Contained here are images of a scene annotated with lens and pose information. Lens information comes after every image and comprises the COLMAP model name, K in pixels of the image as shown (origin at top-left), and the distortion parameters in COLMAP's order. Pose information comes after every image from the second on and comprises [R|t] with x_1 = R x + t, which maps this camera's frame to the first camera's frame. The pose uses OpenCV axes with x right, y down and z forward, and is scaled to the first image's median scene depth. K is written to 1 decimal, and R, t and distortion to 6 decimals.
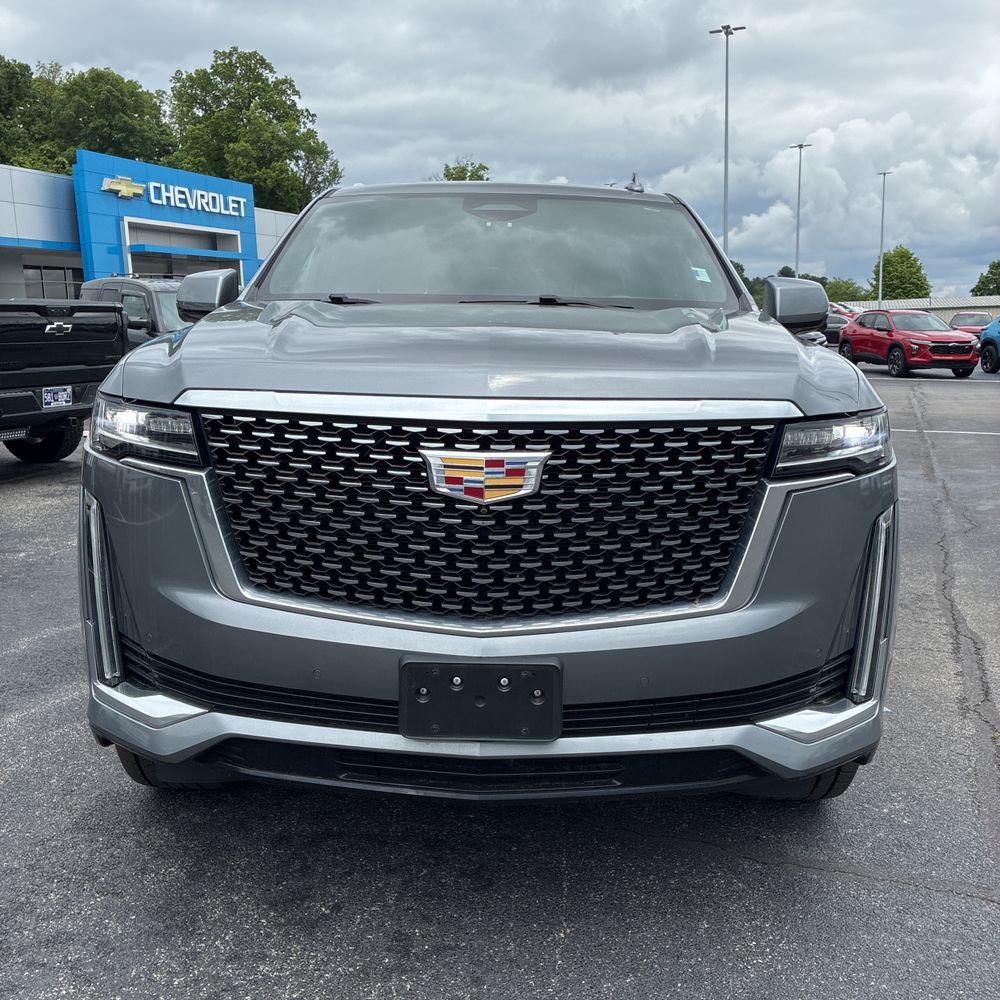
lens RADIAL K [[1009.3, 0, 503.4], [0, 1009.3, 490.3], [0, 0, 1]] dist [0.022601, 0.000000]
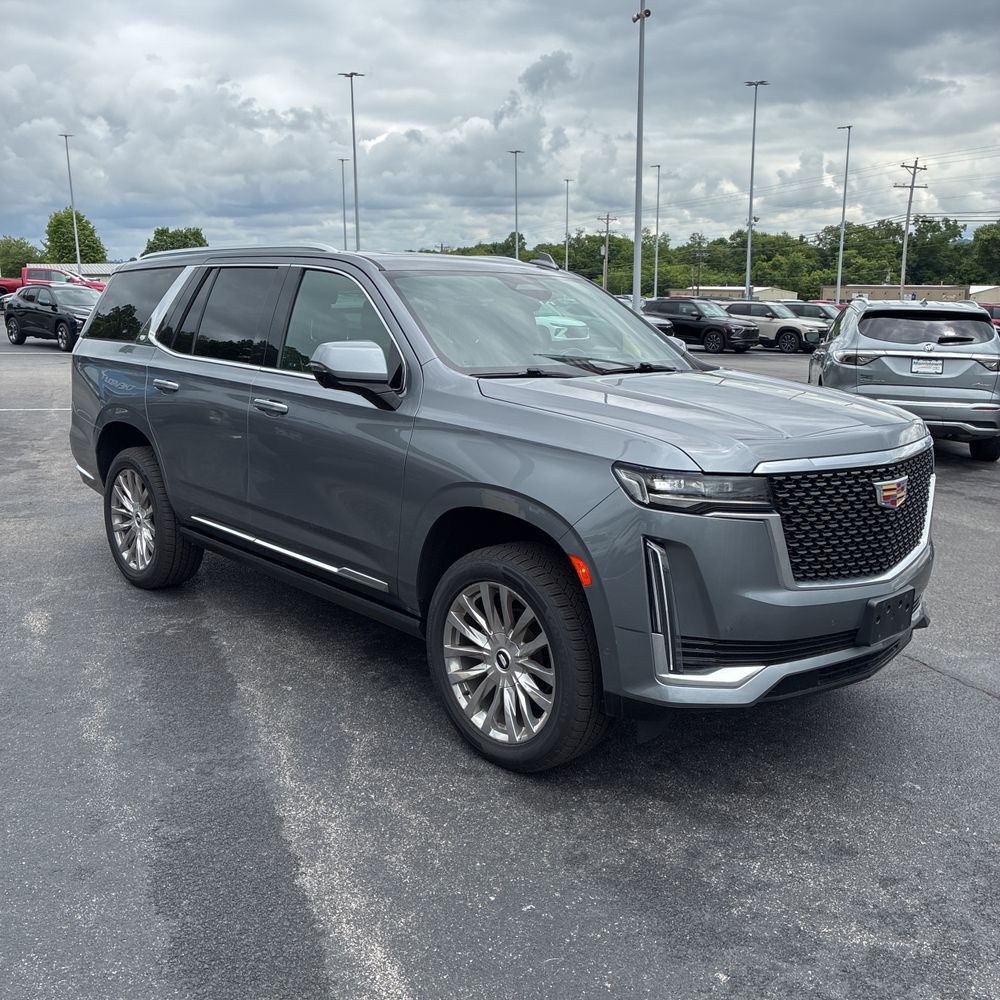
lens RADIAL K [[1009.3, 0, 500.6], [0, 1009.3, 495.8], [0, 0, 1]] dist [0.022601, 0.000000]
pose [[0.717529, -0.132713, 0.683768, -1.550507], [0.103738, 0.991093, 0.083502, -0.204904], [-0.688760, 0.011018, 0.724906, 0.148298]]
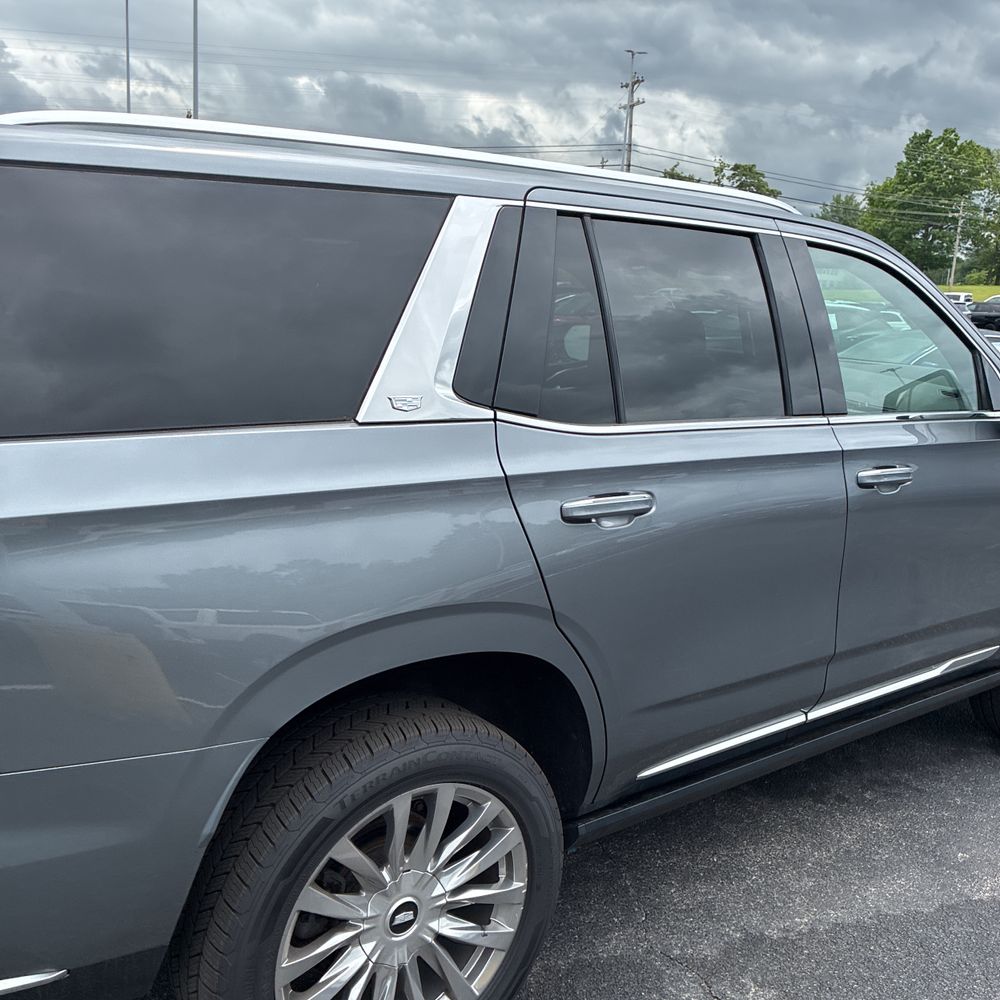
lens RADIAL K [[1009.3, 0, 506.0], [0, 1009.3, 497.9], [0, 0, 1]] dist [0.022601, 0.000000]
pose [[-0.617468, -0.202895, 0.759978, -1.114233], [0.073681, 0.946994, 0.312688, -0.669742], [-0.783137, 0.249071, -0.569789, 3.089302]]
